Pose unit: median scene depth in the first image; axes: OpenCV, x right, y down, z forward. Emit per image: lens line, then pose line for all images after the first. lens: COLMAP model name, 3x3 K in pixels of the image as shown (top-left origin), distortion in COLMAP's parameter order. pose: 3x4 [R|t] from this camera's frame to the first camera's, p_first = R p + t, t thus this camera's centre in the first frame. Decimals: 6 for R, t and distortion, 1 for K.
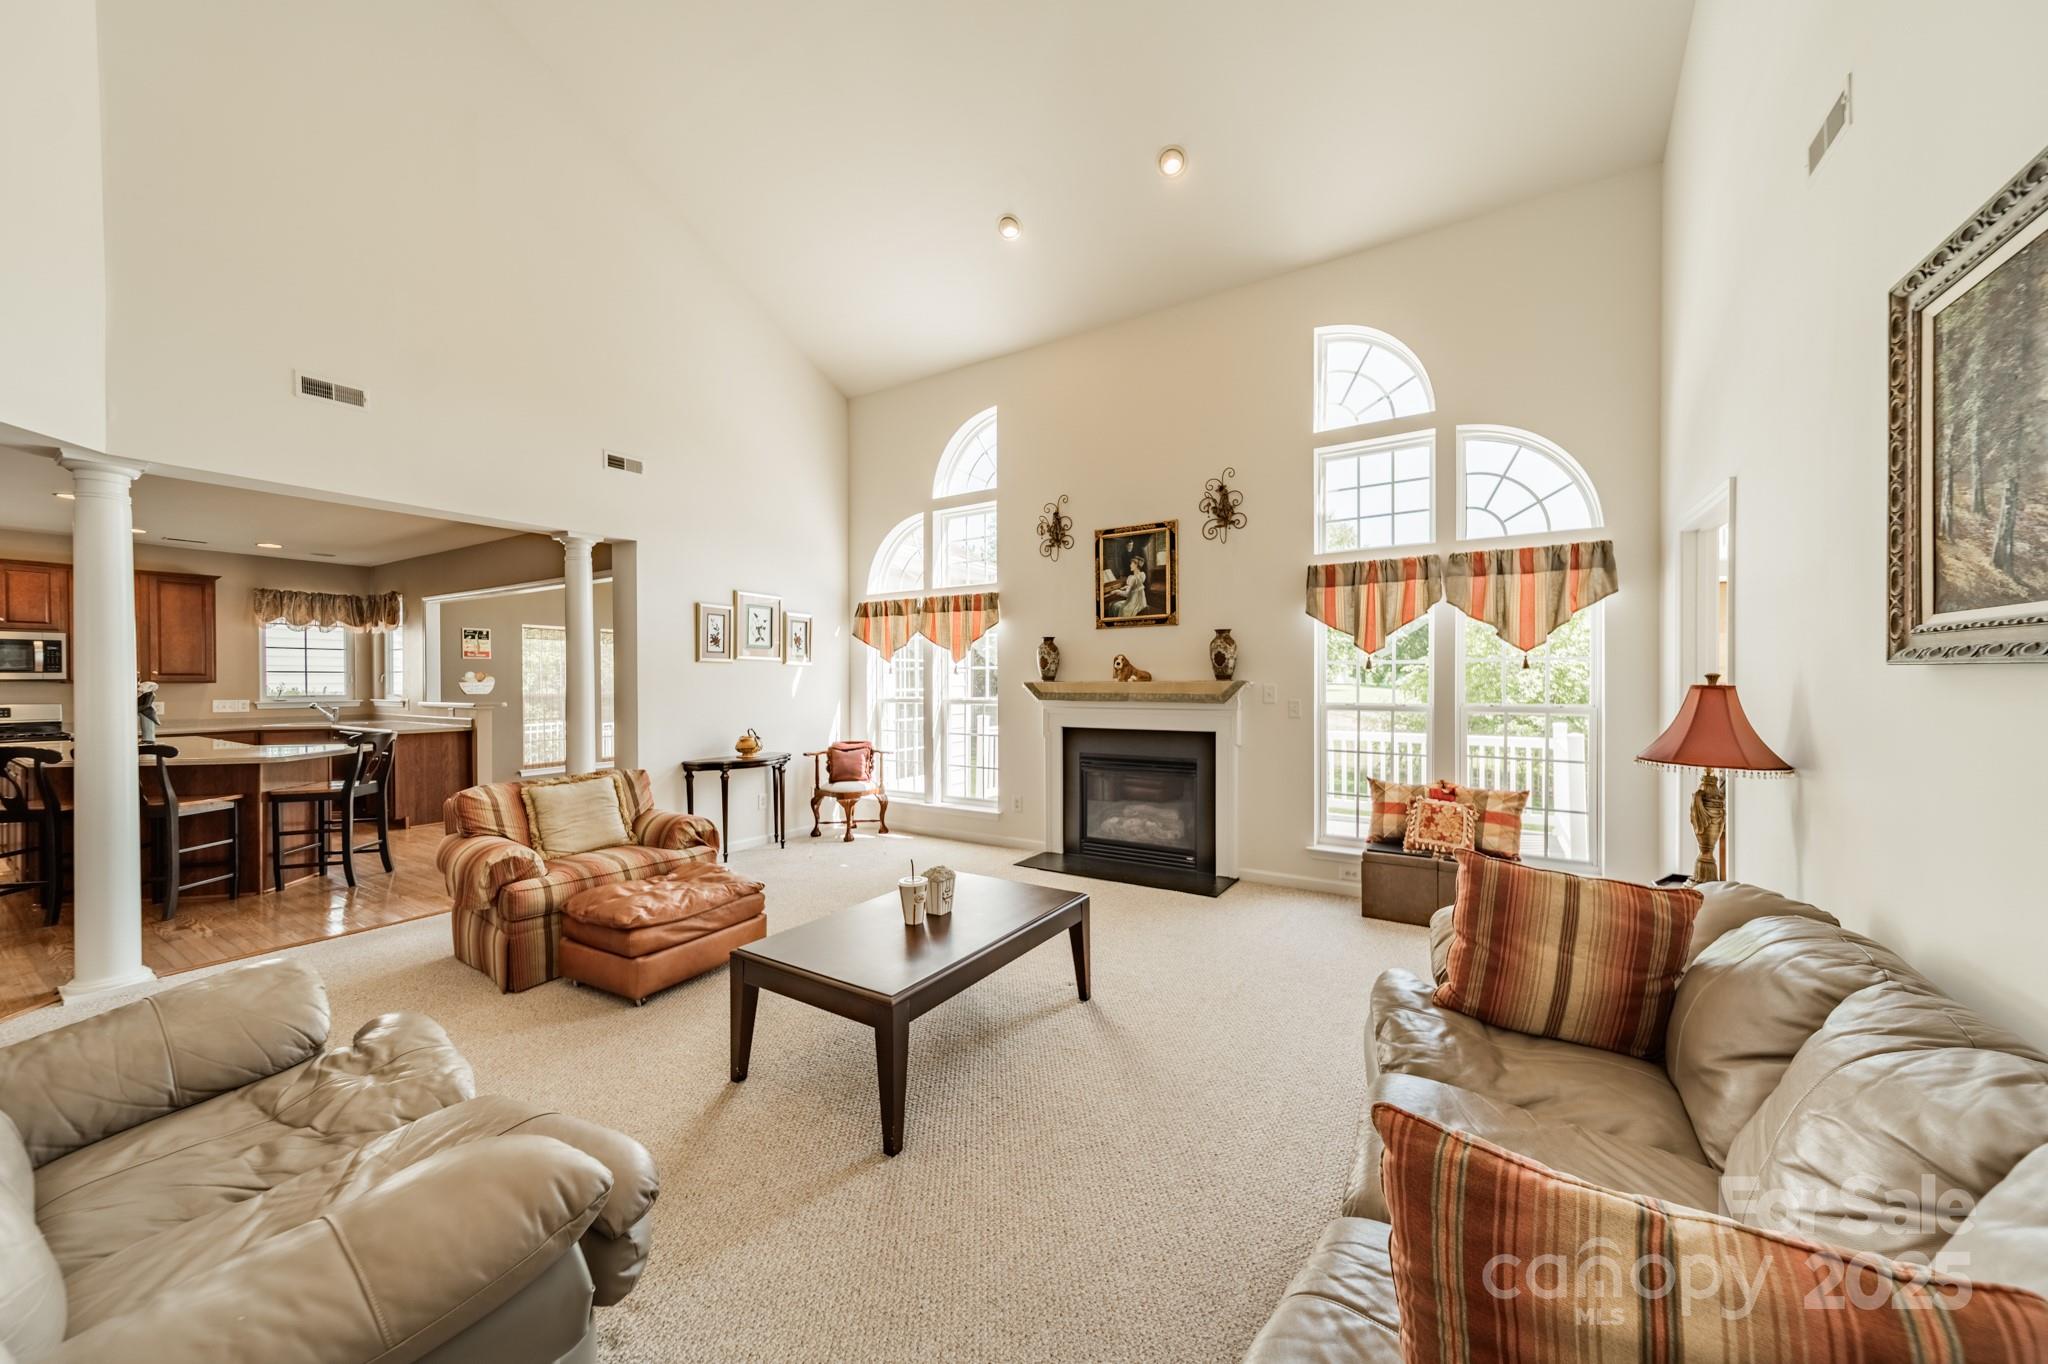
lens RADIAL K [[718.7, 0, 1023.9], [0, 718.7, 686.1], [0, 0, 1]] dist [0.005947, -0.000001]
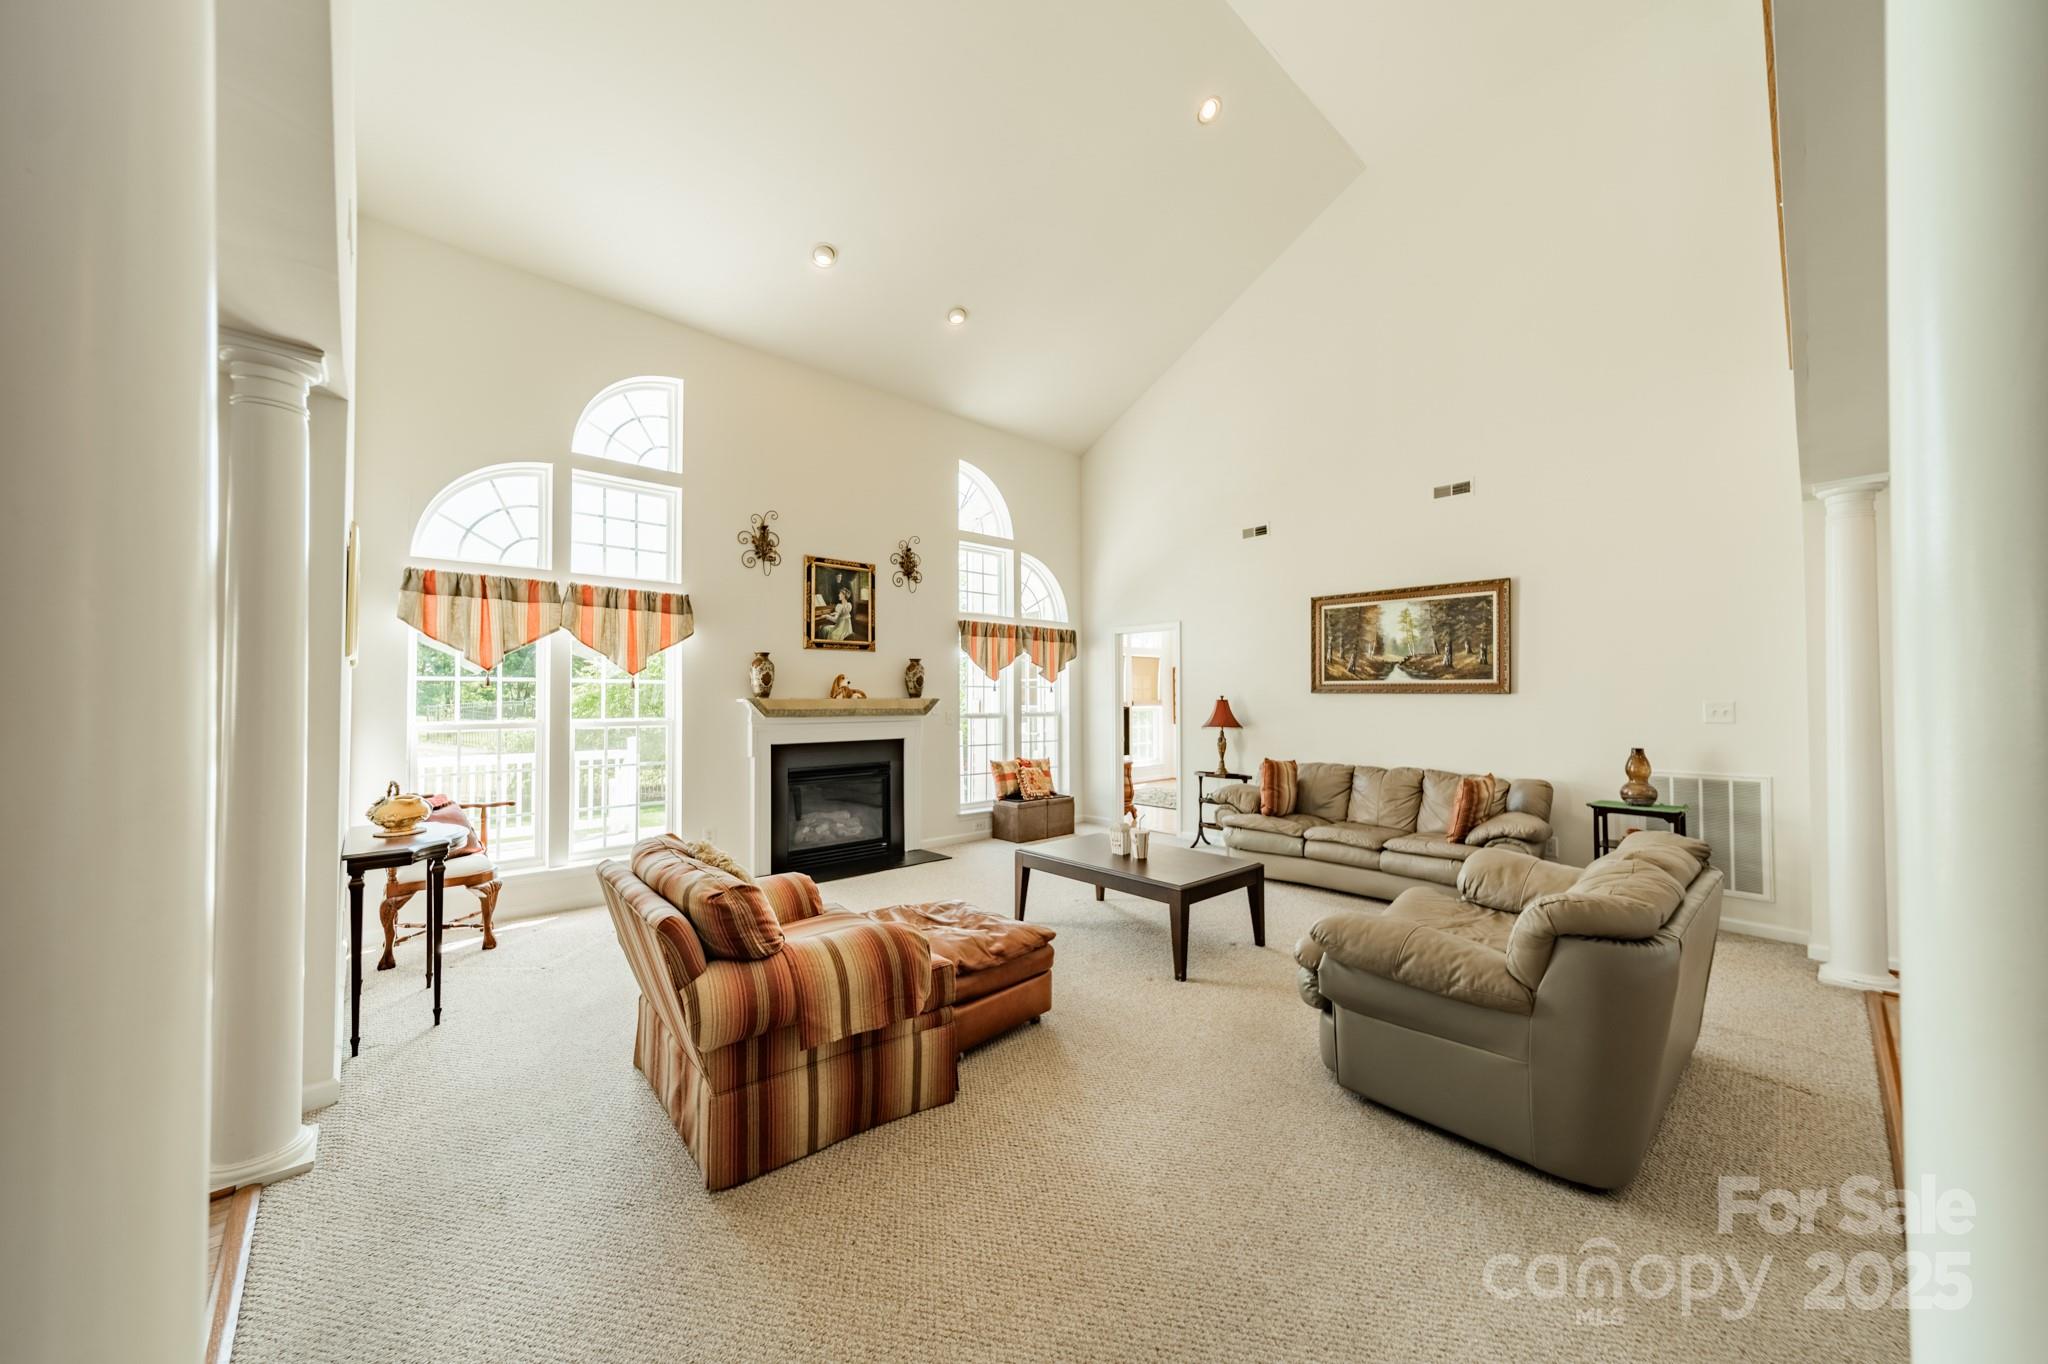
lens RADIAL K [[718.7, 0, 1023.9], [0, 718.7, 686.1], [0, 0, 1]] dist [0.005947, -0.000001]
pose [[0.269360, 0.019490, 0.962842, -0.832641], [0.006288, 0.999738, -0.021996, 0.000324], [-0.963019, 0.011979, 0.269167, 0.416489]]
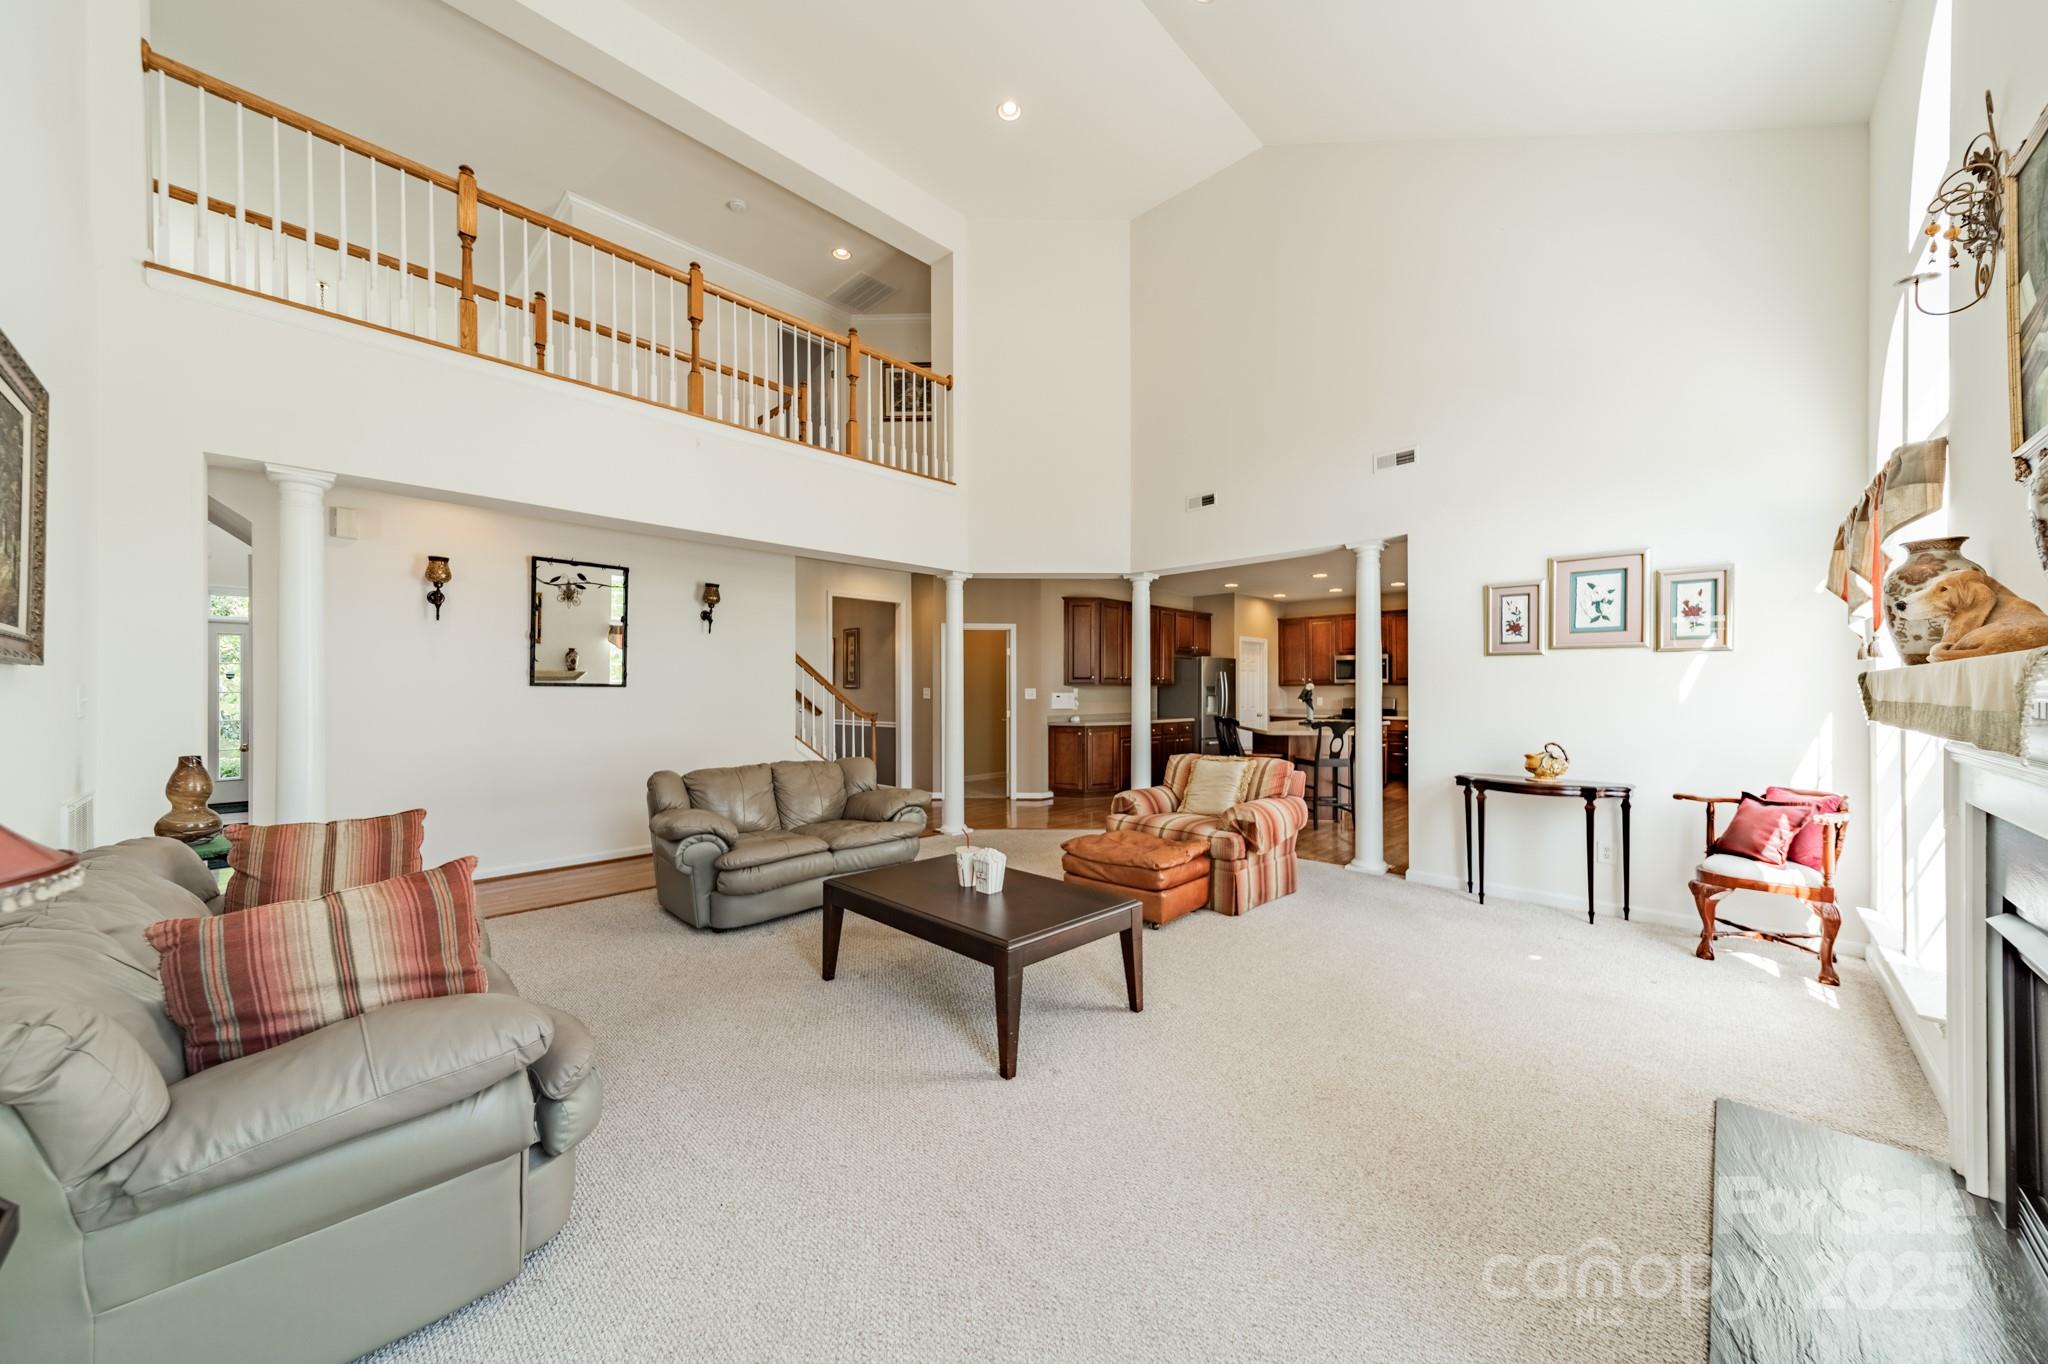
lens RADIAL K [[718.7, 0, 1023.9], [0, 718.7, 686.1], [0, 0, 1]] dist [0.005947, -0.000001]
pose [[-0.212040, -0.002996, -0.977256, 0.482054], [-0.004197, 0.999989, -0.002155, 0.005466], [0.977252, 0.003645, -0.212050, 0.652383]]
